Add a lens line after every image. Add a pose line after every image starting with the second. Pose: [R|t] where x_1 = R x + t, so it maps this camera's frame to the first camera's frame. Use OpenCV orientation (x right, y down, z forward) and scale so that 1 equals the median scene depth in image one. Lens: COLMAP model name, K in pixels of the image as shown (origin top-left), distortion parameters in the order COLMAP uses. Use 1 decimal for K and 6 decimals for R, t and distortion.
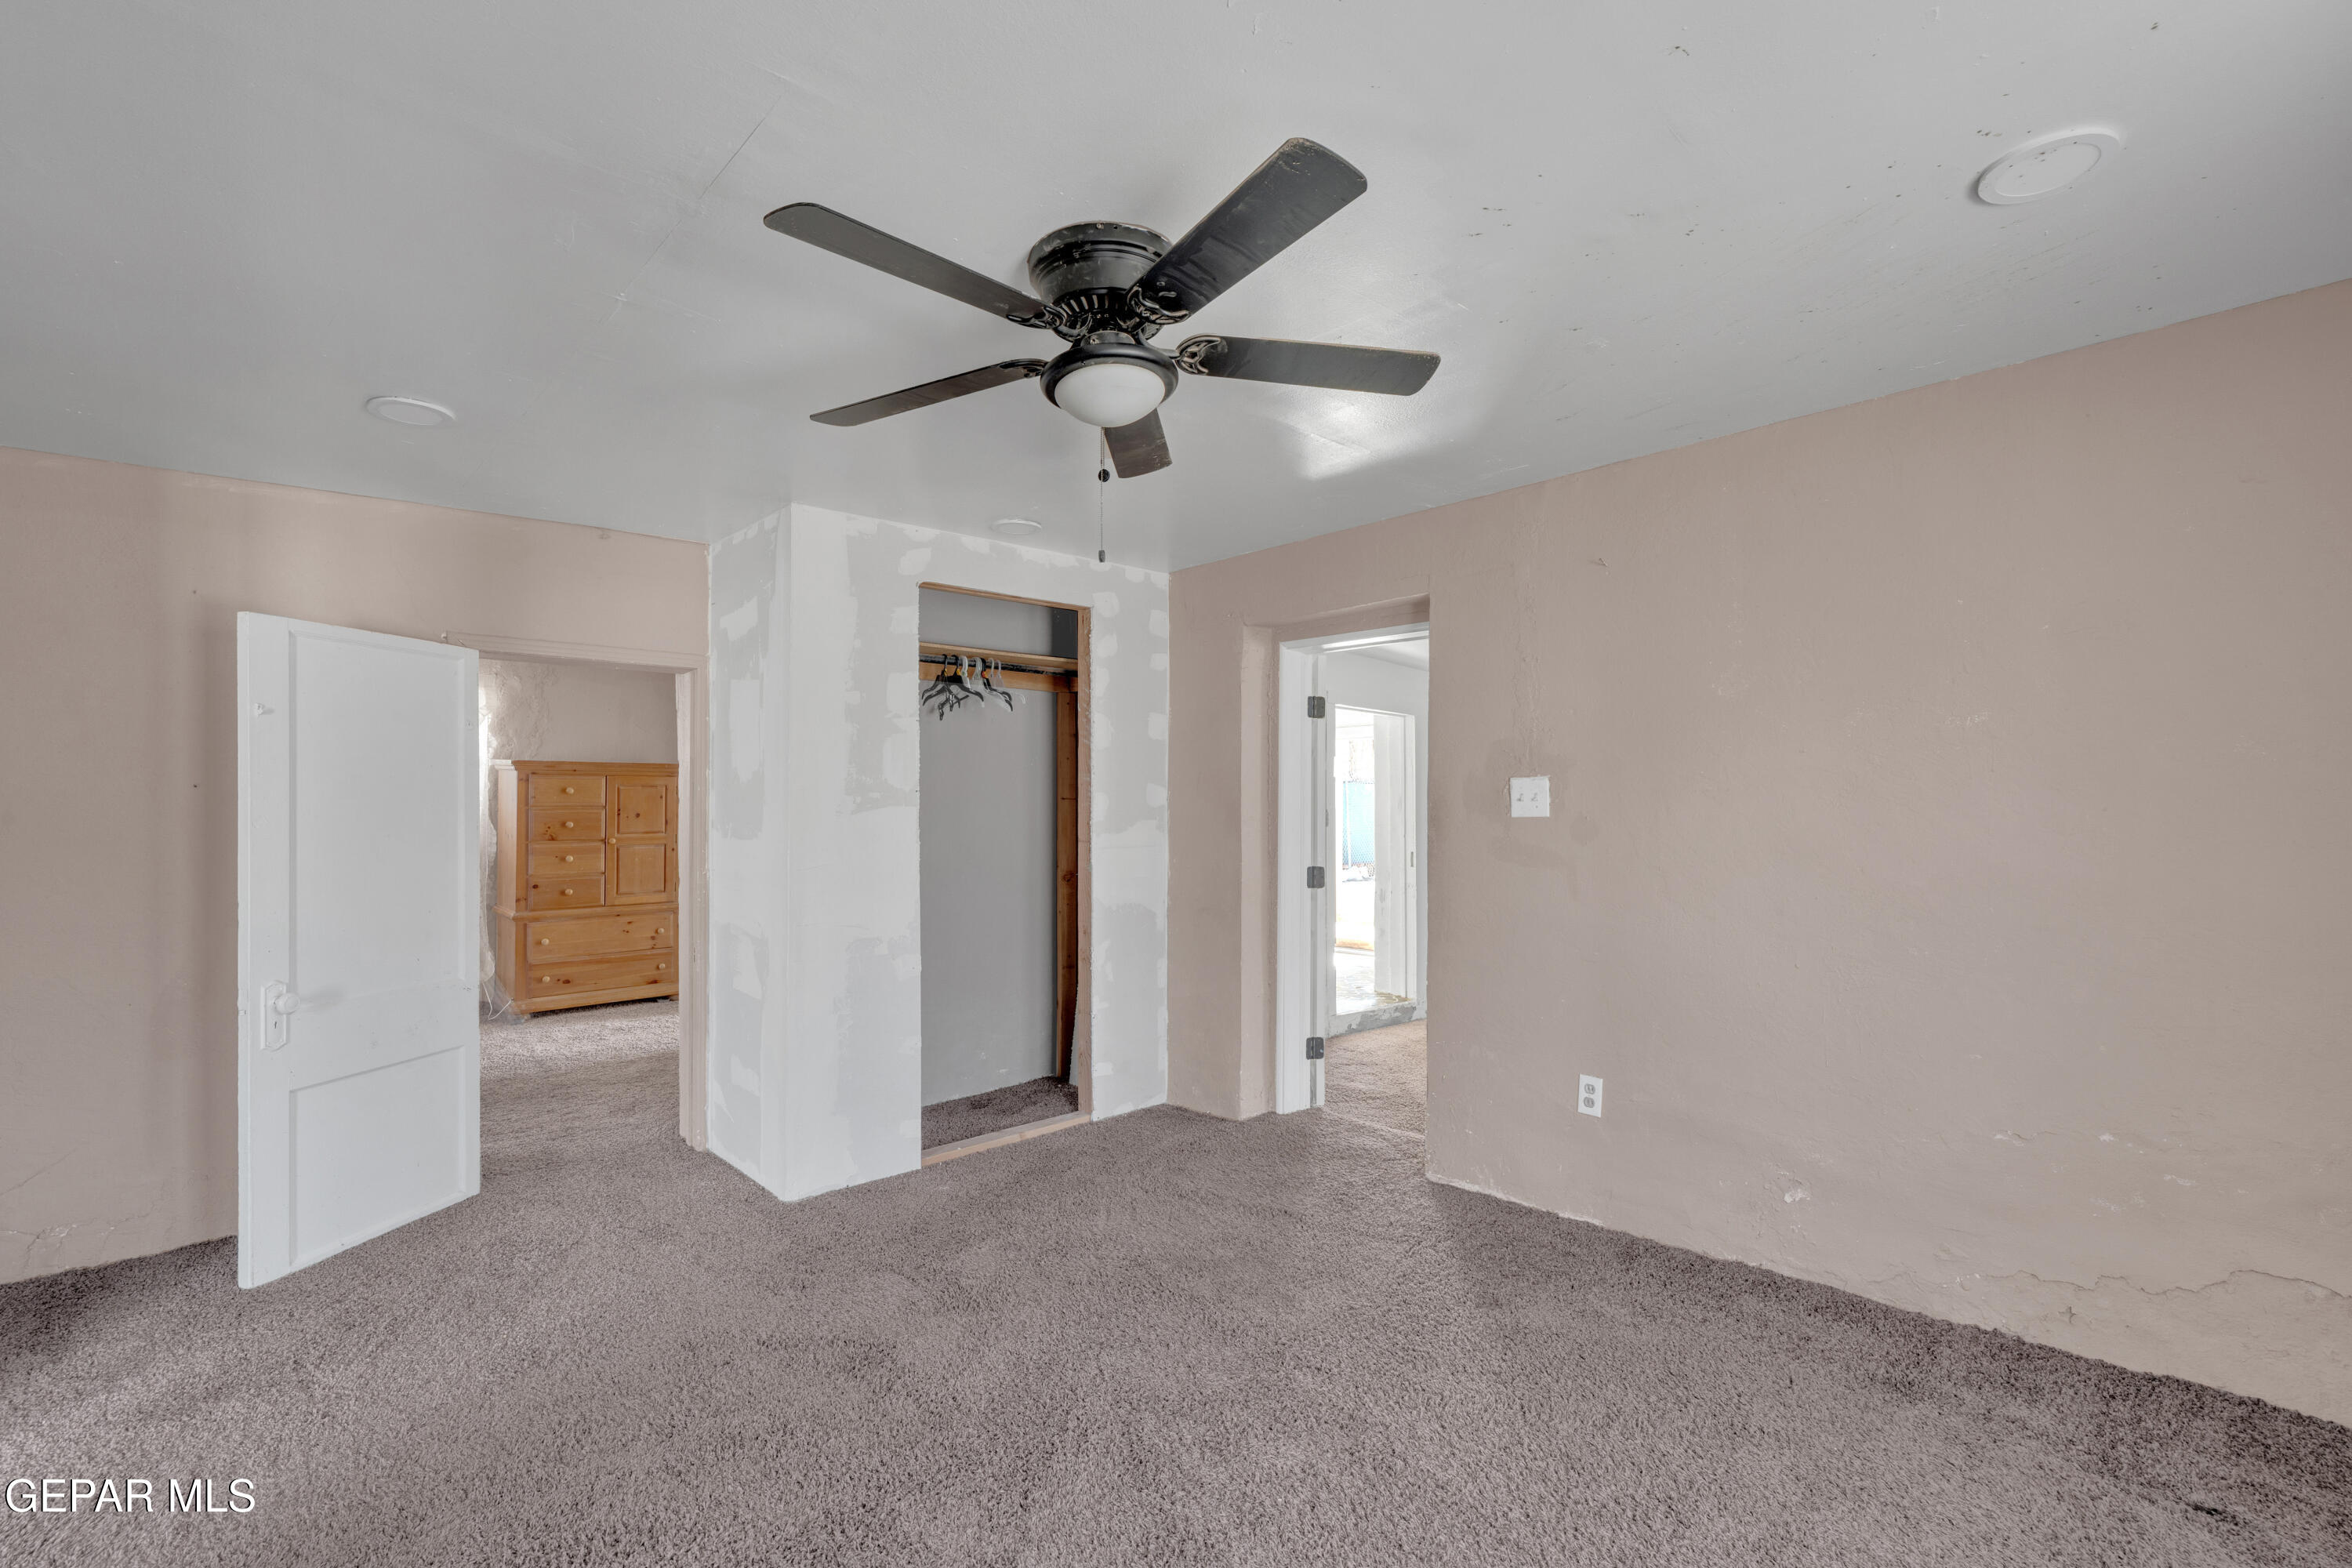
lens RADIAL K [[1075.8, 0, 1176.8], [0, 1075.8, 782.4], [0, 0, 1]] dist [-0.000147, -0.000236]
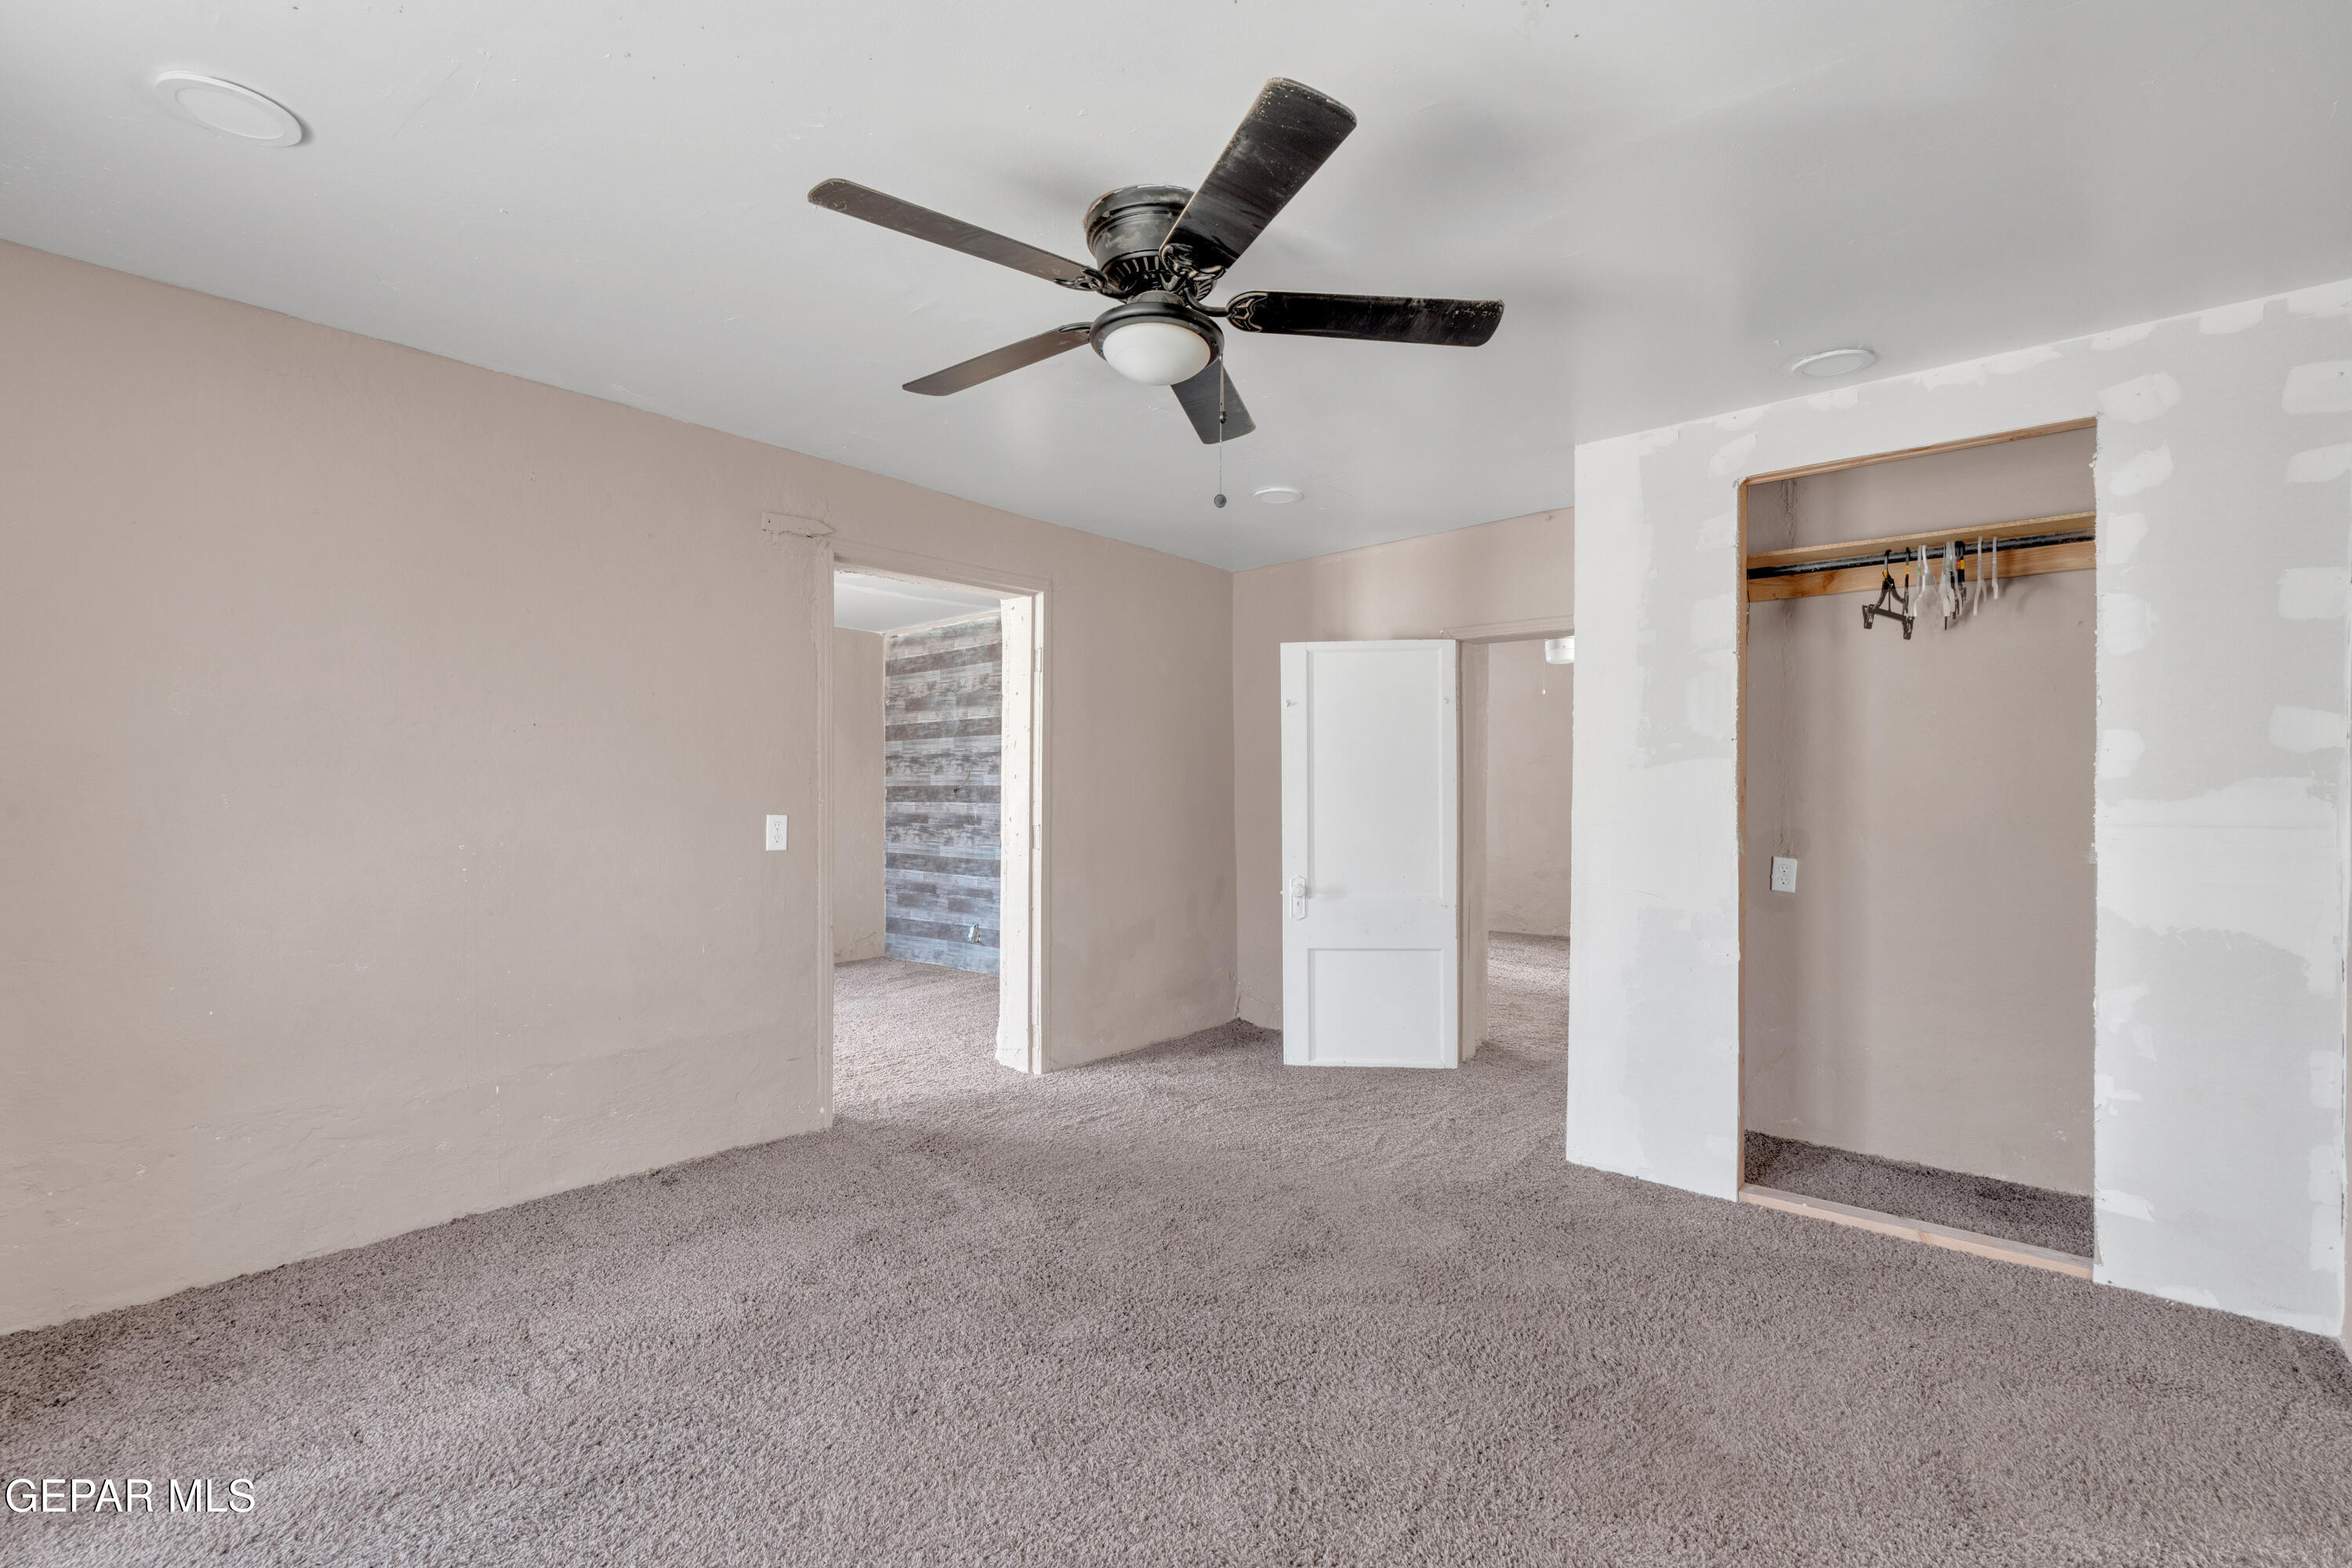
lens RADIAL K [[1075.8, 0, 1170.8], [0, 1075.8, 781.4], [0, 0, 1]] dist [-0.000147, -0.000236]
pose [[0.097624, 0.003040, -0.995219, 0.570161], [0.024757, 0.999678, 0.005482, 0.027046], [0.994915, -0.025173, 0.097517, 0.538995]]
